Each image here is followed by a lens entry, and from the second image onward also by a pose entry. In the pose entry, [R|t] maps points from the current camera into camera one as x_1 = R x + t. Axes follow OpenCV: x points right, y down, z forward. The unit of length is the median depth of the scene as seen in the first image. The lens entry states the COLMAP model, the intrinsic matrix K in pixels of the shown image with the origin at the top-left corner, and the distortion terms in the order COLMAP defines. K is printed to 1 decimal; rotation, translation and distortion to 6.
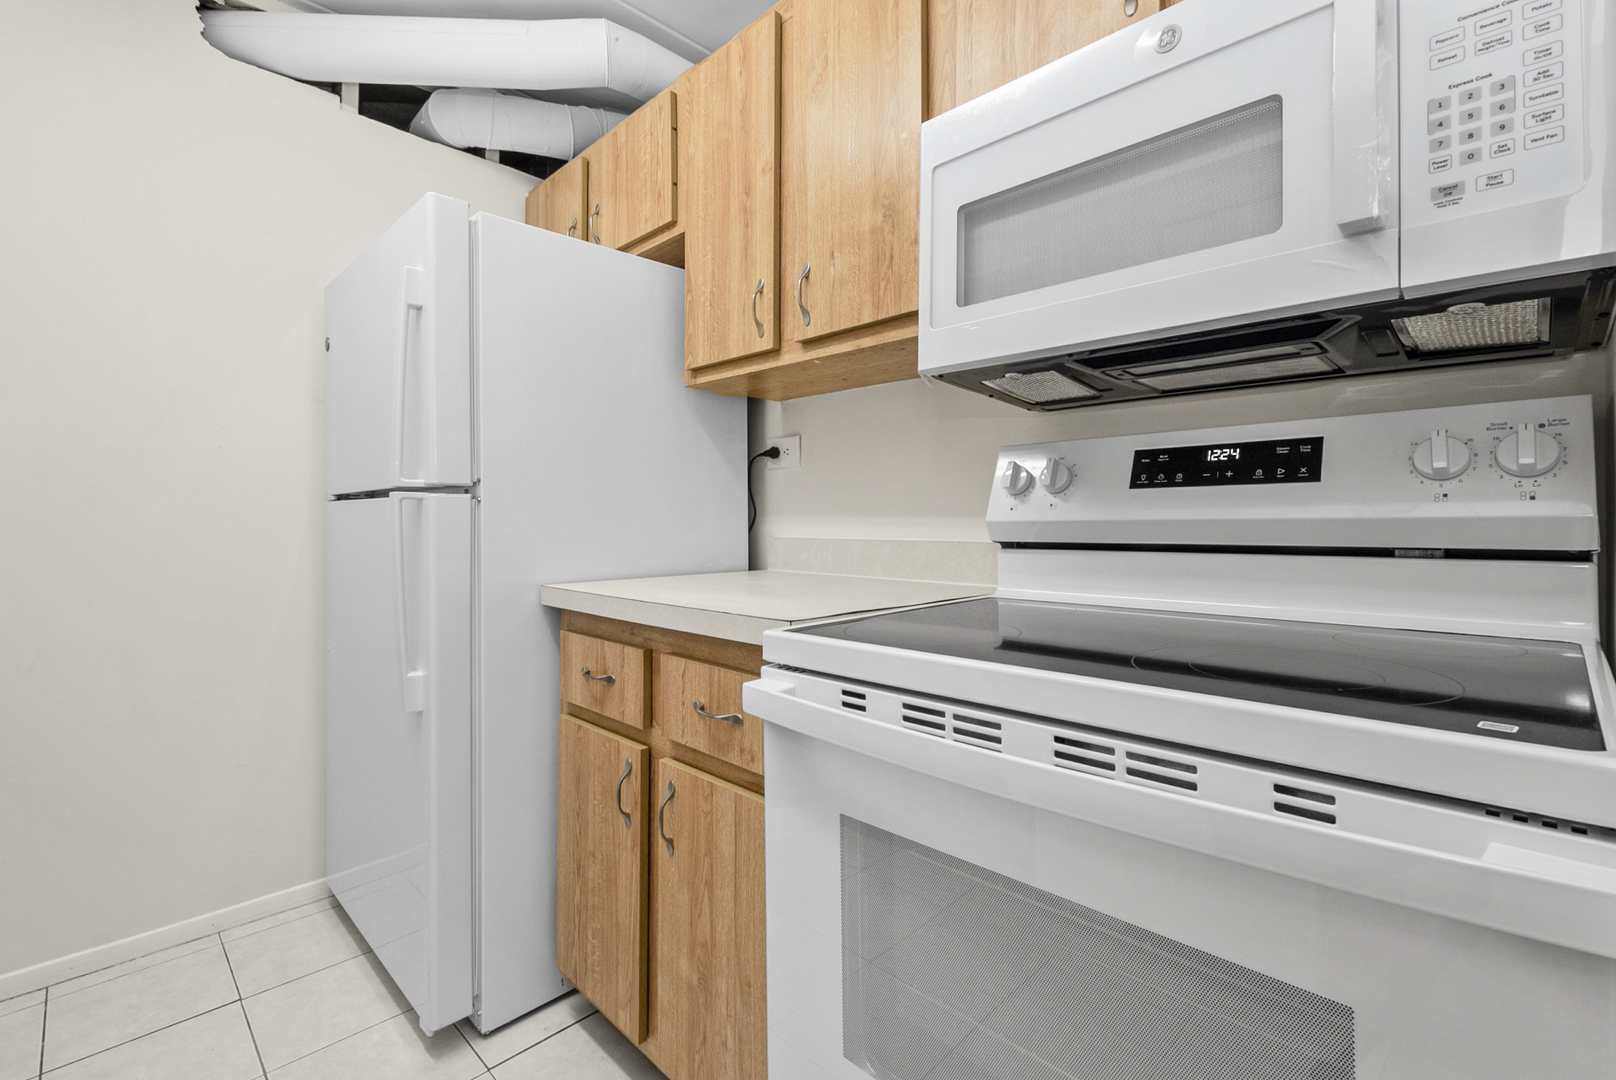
lens RADIAL K [[722.6, 0, 816.8], [0, 722.6, 509.0], [0, 0, 1]] dist [0.009030, -0.003916]
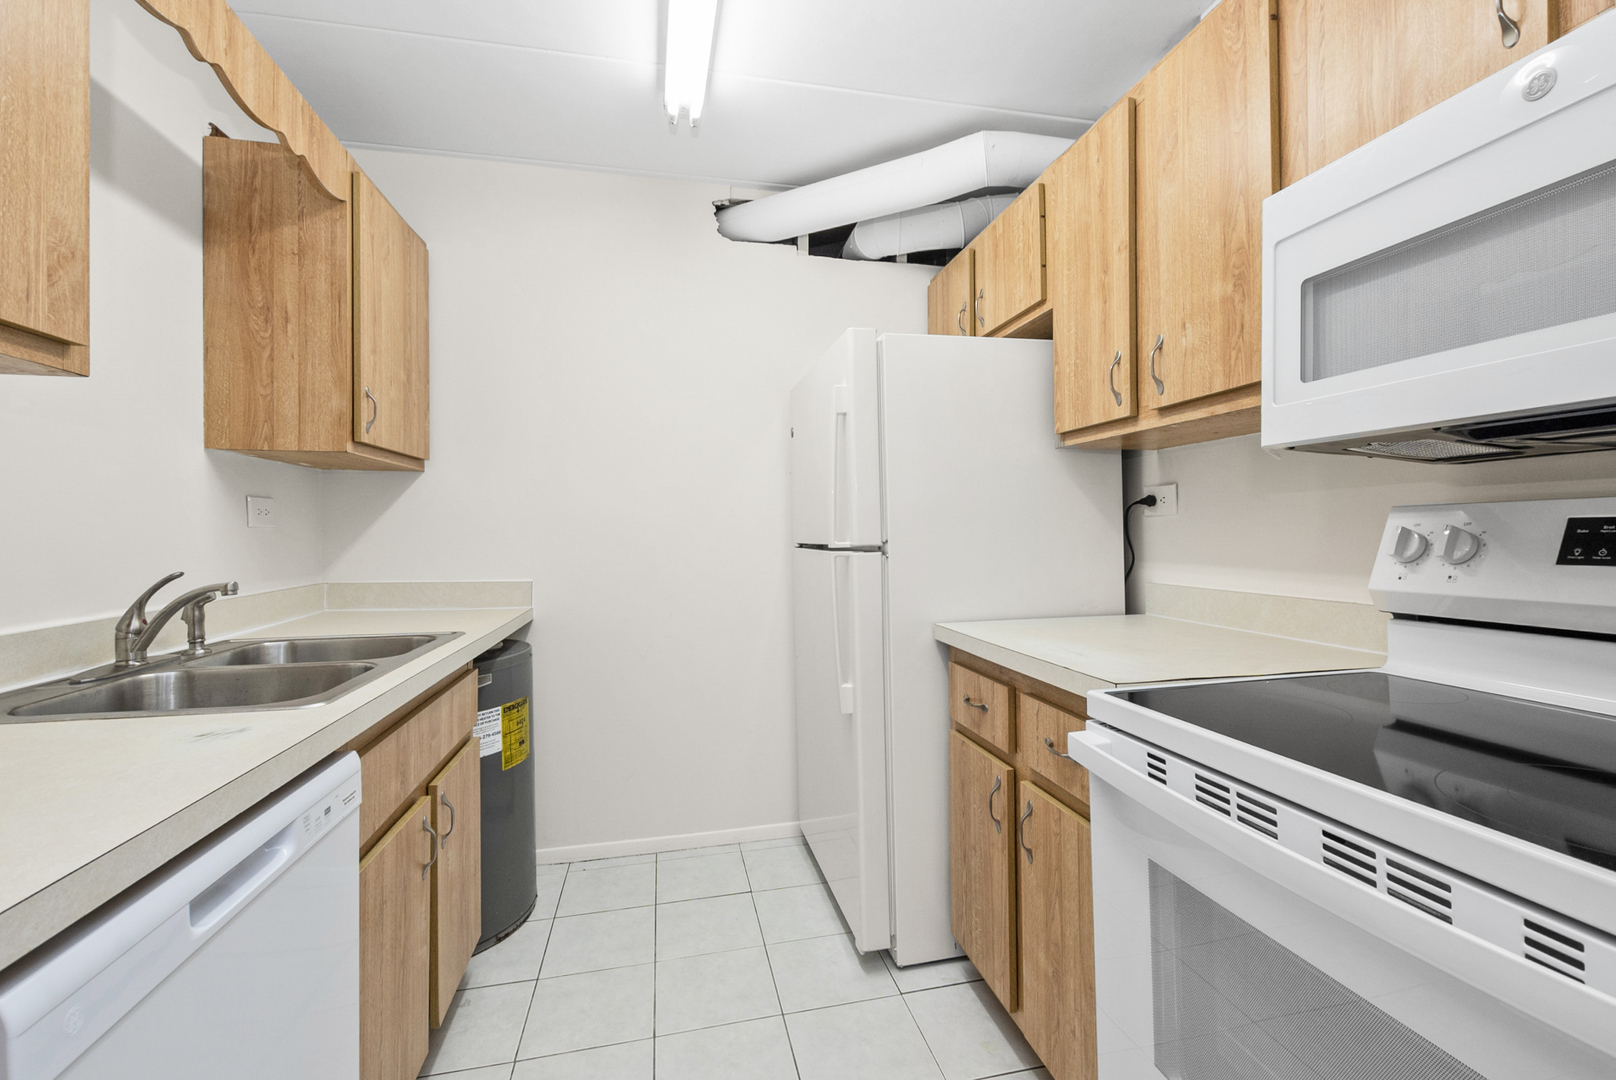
lens RADIAL K [[715.5, 0, 820.9], [0, 715.5, 525.8], [0, 0, 1]] dist [0.002955, -0.000702]
pose [[0.842154, -0.013651, -0.539064, 0.129866], [0.019480, 0.999797, 0.005114, -0.078064], [0.538885, -0.014807, 0.842249, -0.148559]]
